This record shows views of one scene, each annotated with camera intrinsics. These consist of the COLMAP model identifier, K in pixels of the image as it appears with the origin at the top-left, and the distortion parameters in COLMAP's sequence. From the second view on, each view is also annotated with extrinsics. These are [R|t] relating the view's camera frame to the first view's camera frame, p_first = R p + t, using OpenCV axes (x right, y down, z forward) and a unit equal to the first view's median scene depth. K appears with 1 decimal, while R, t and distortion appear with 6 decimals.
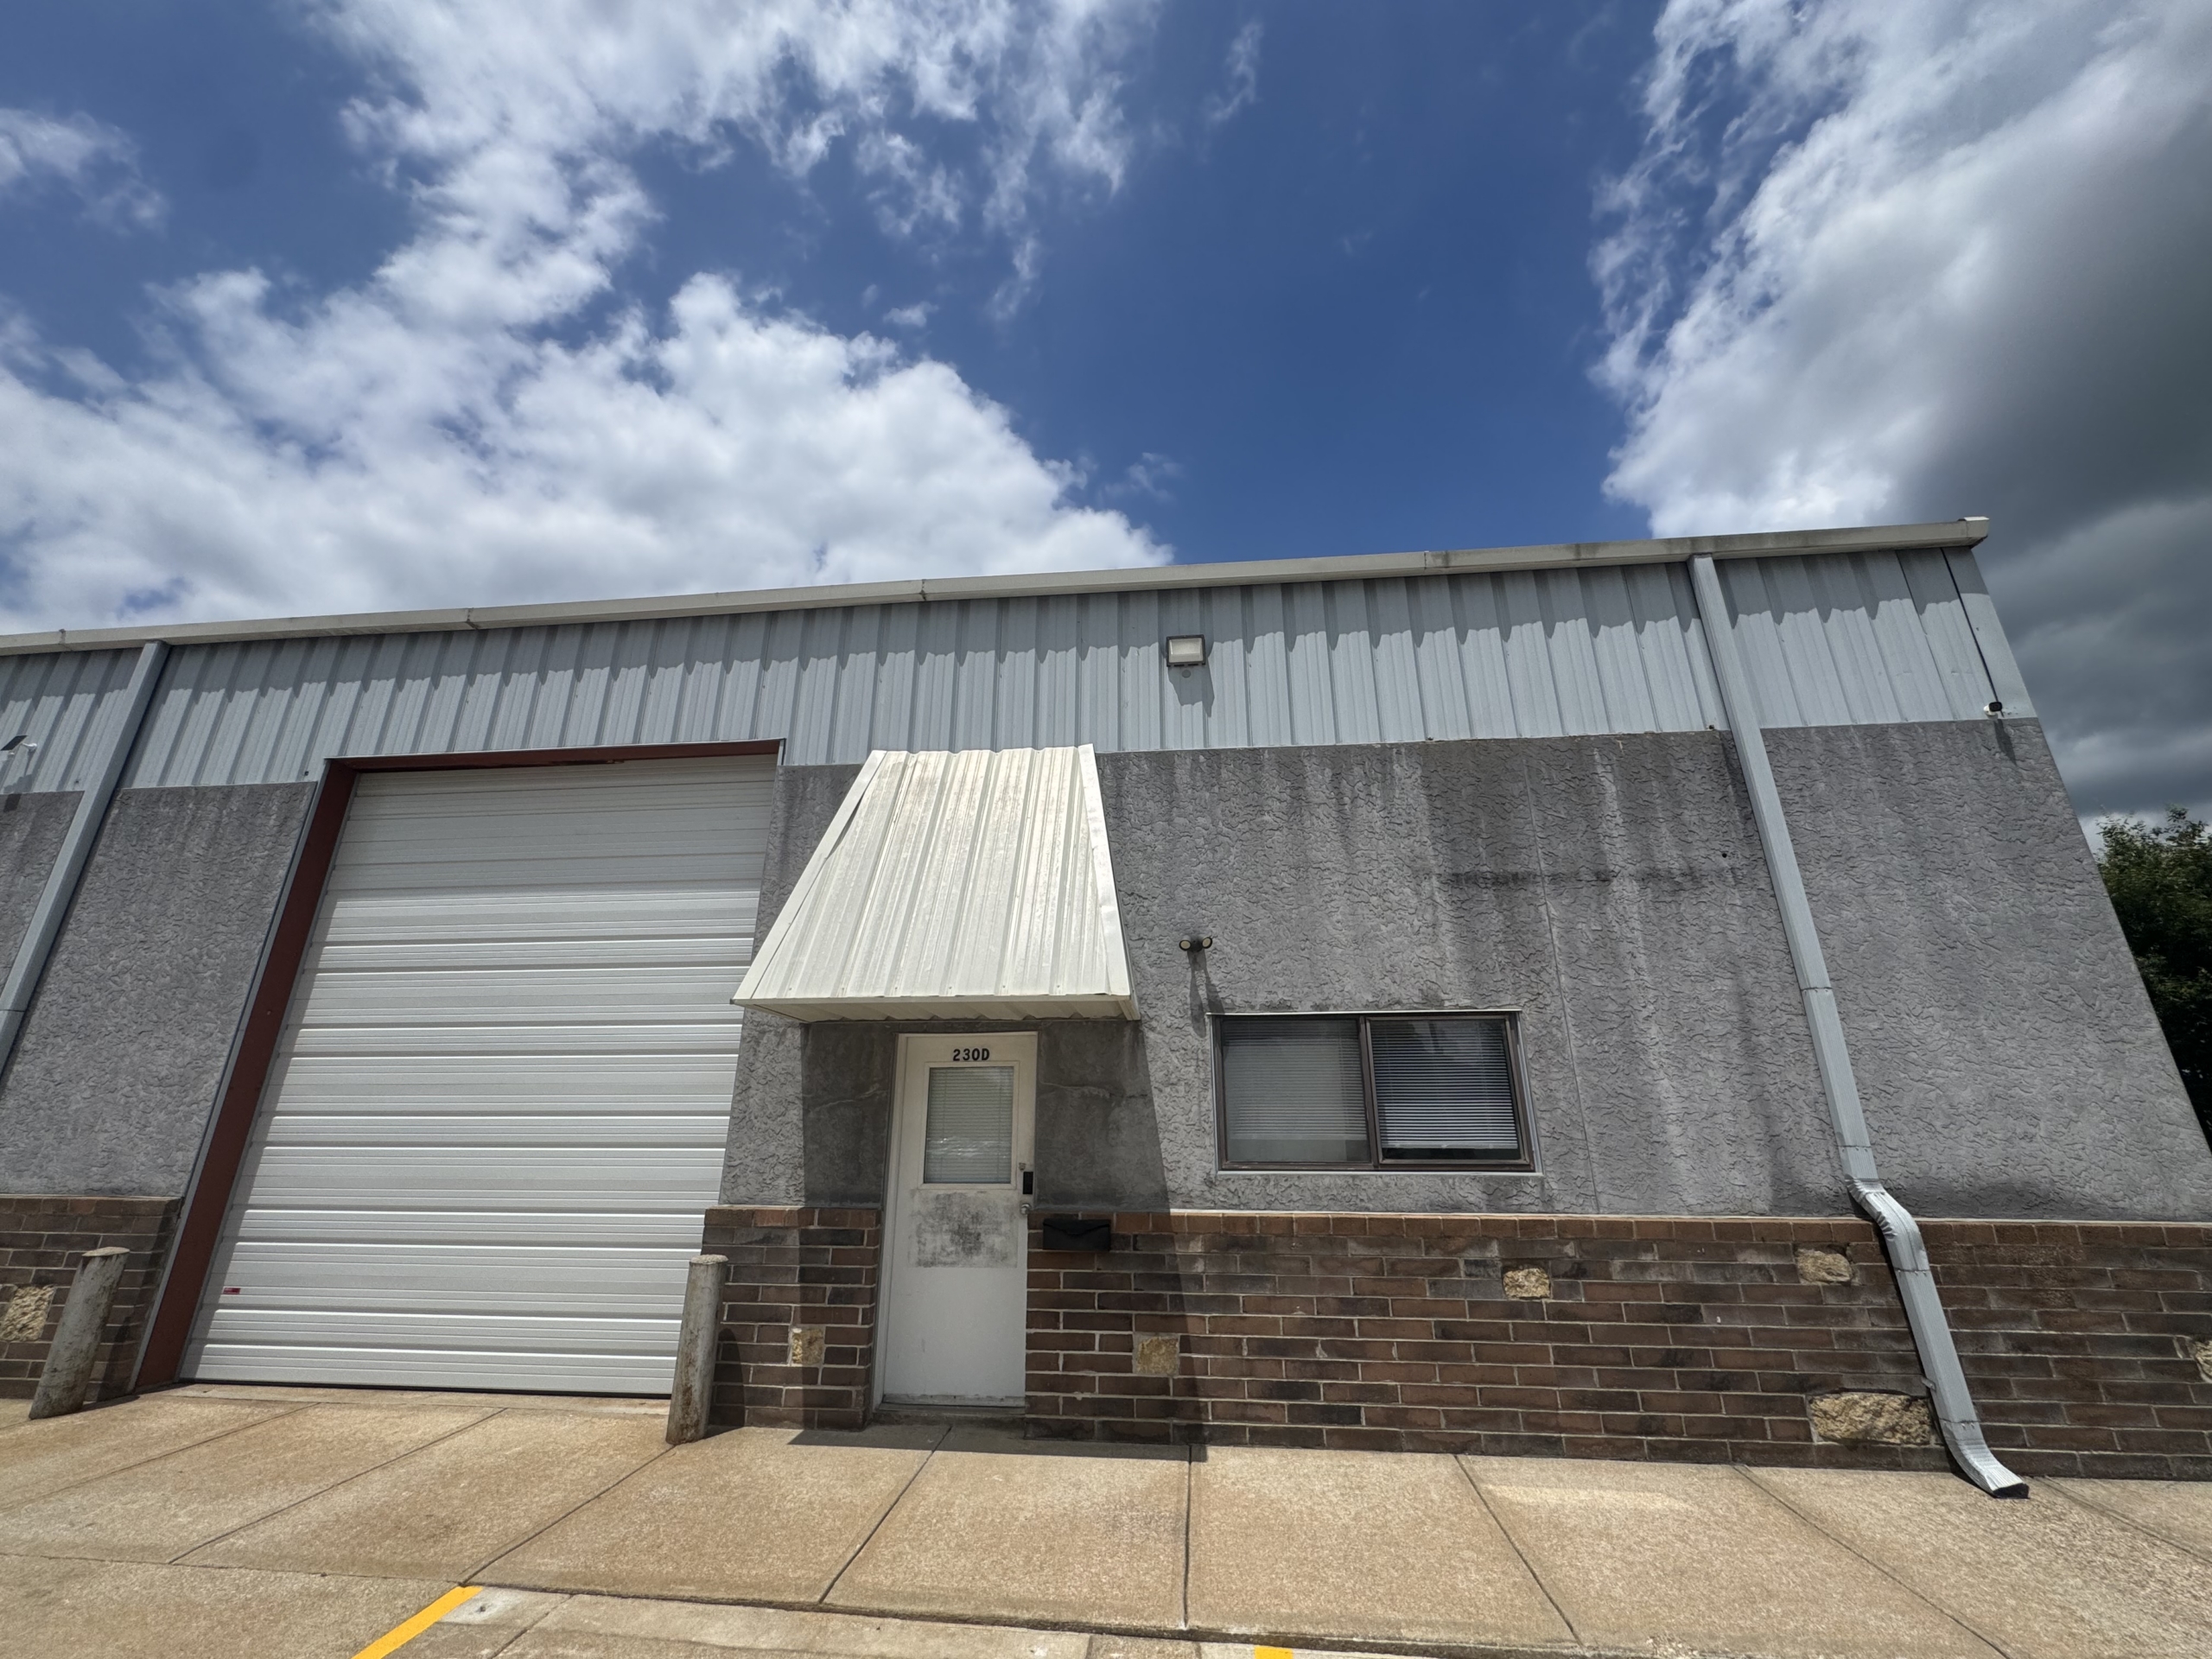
lens RADIAL K [[882.2, 0, 1107.9], [0, 882.2, 826.8], [0, 0, 1]] dist [-0.001290, 0.000299]
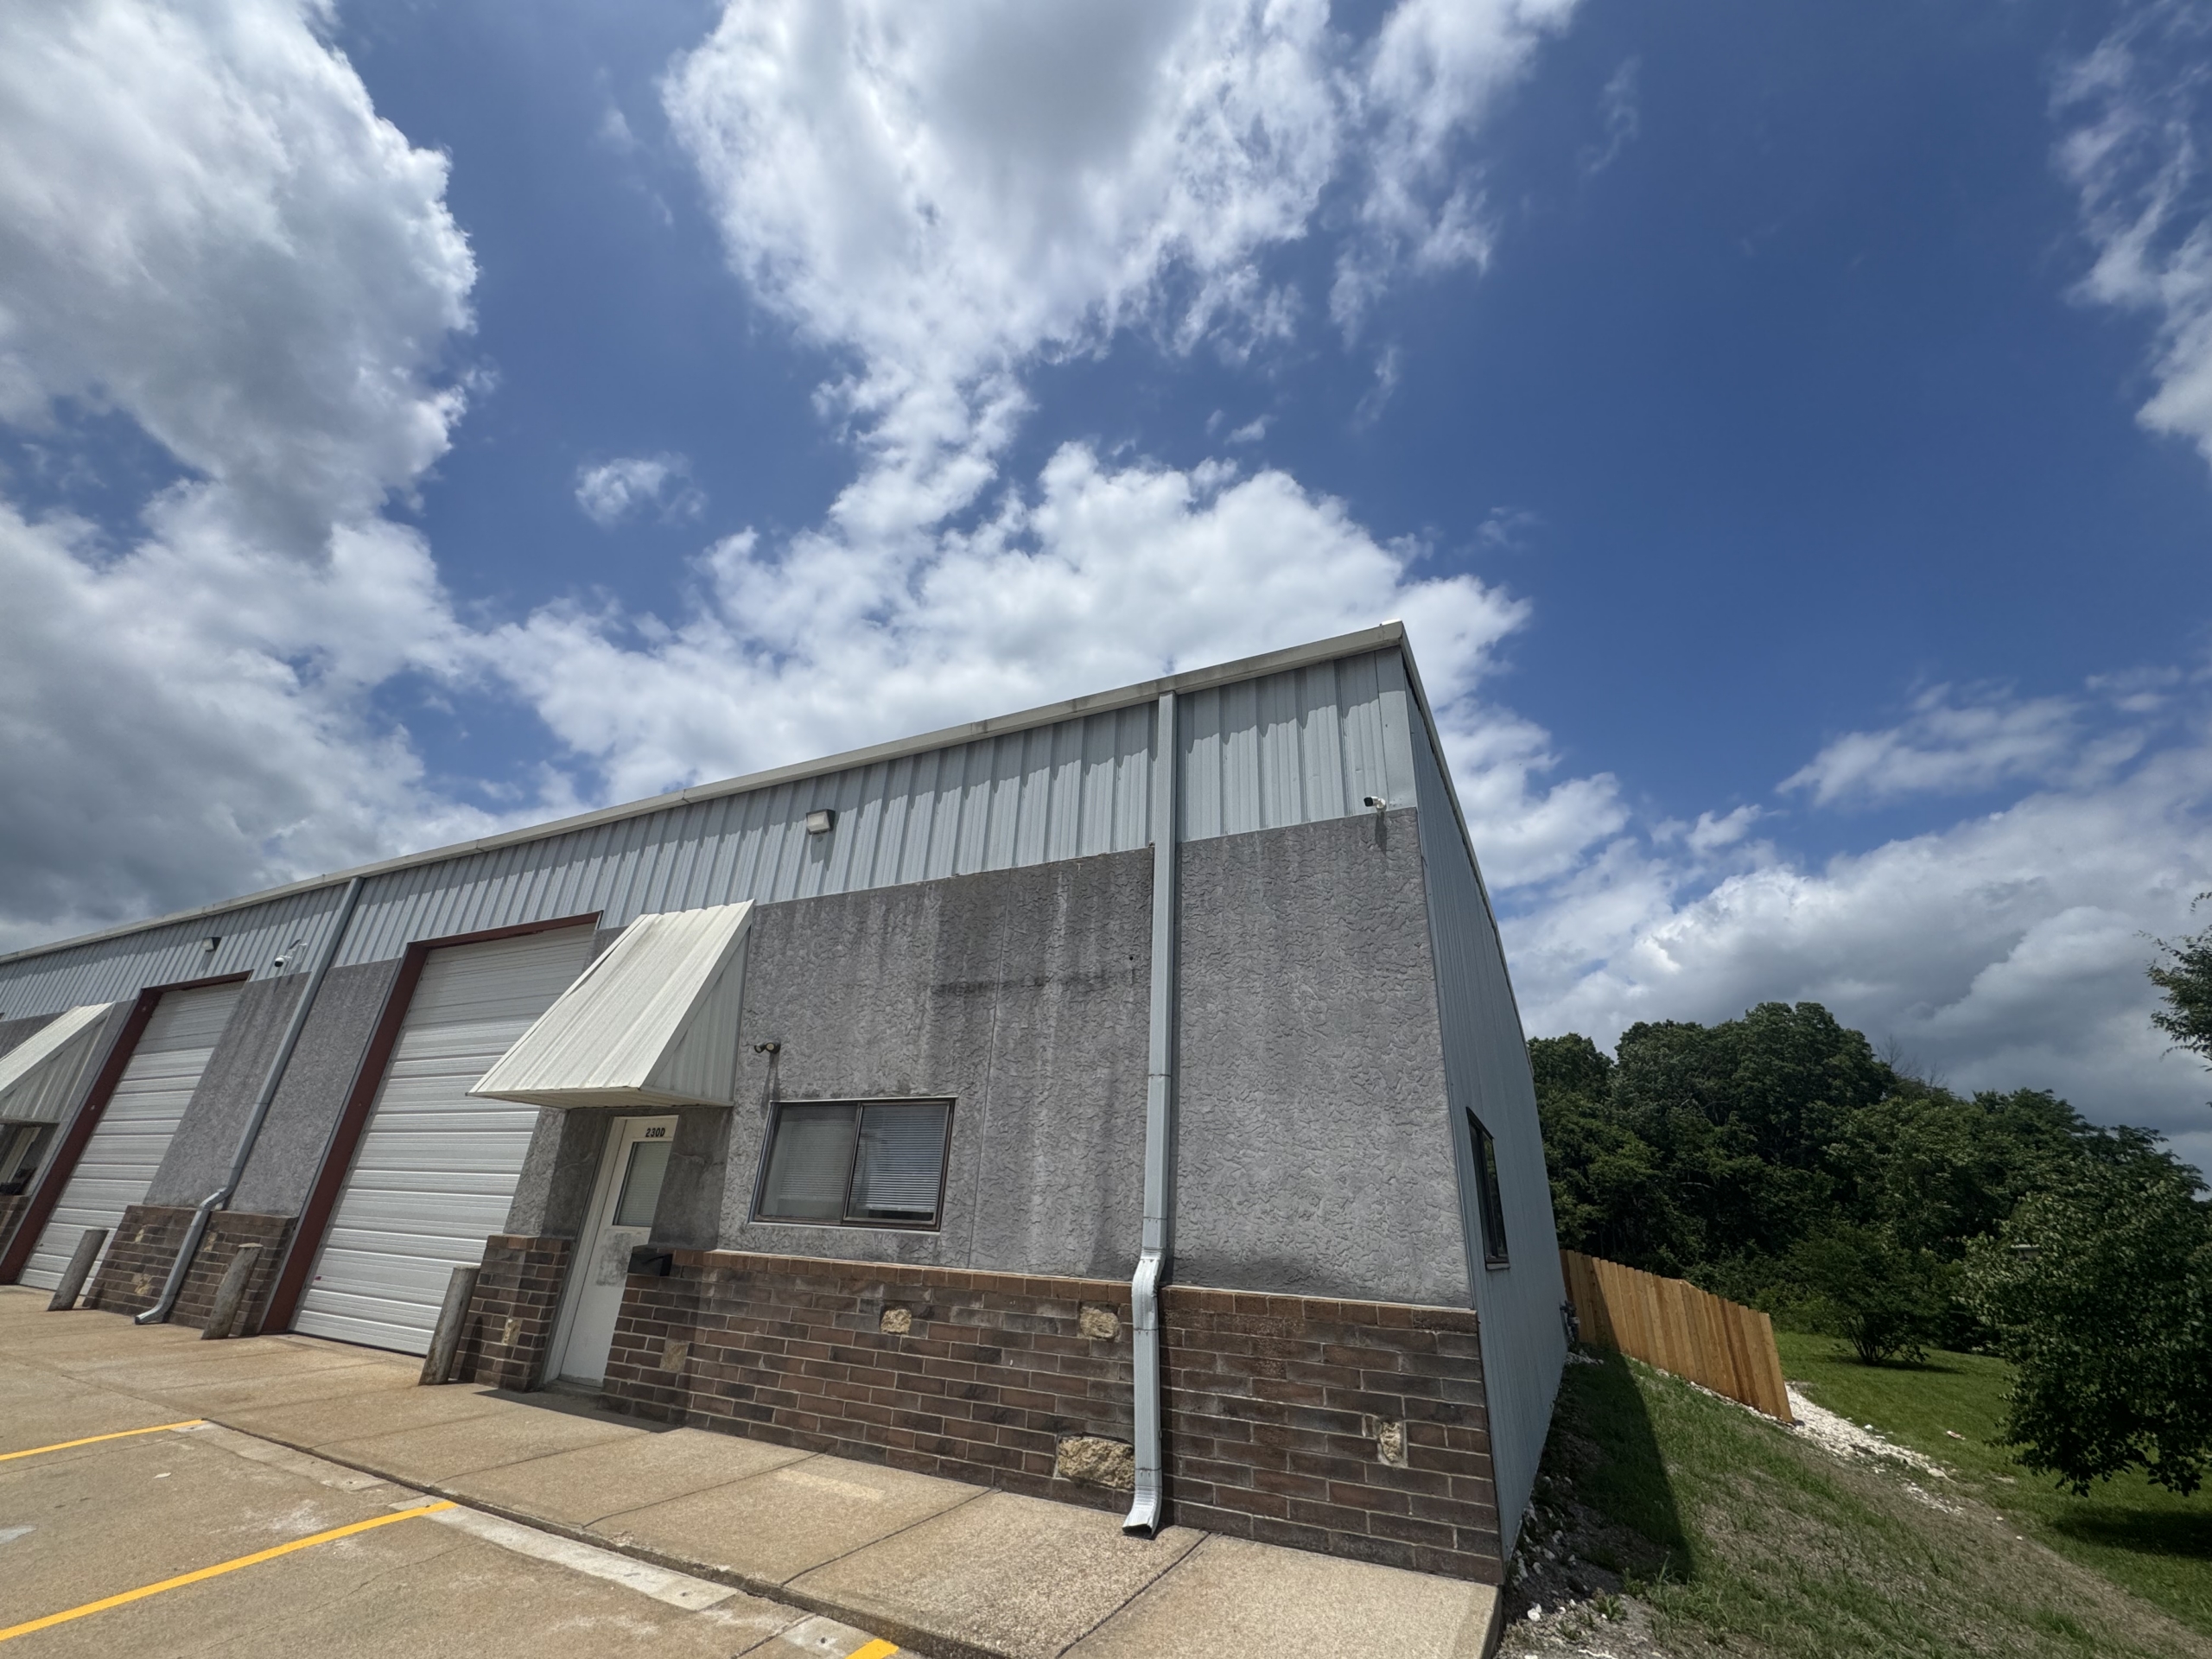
lens RADIAL K [[882.2, 0, 1107.5], [0, 882.2, 826.7], [0, 0, 1]] dist [-0.001290, 0.000299]
pose [[0.935910, -0.109322, -0.334844, 1.133644], [0.073777, 0.990372, -0.117131, -0.005503], [0.344425, 0.084920, 0.934965, -0.109927]]
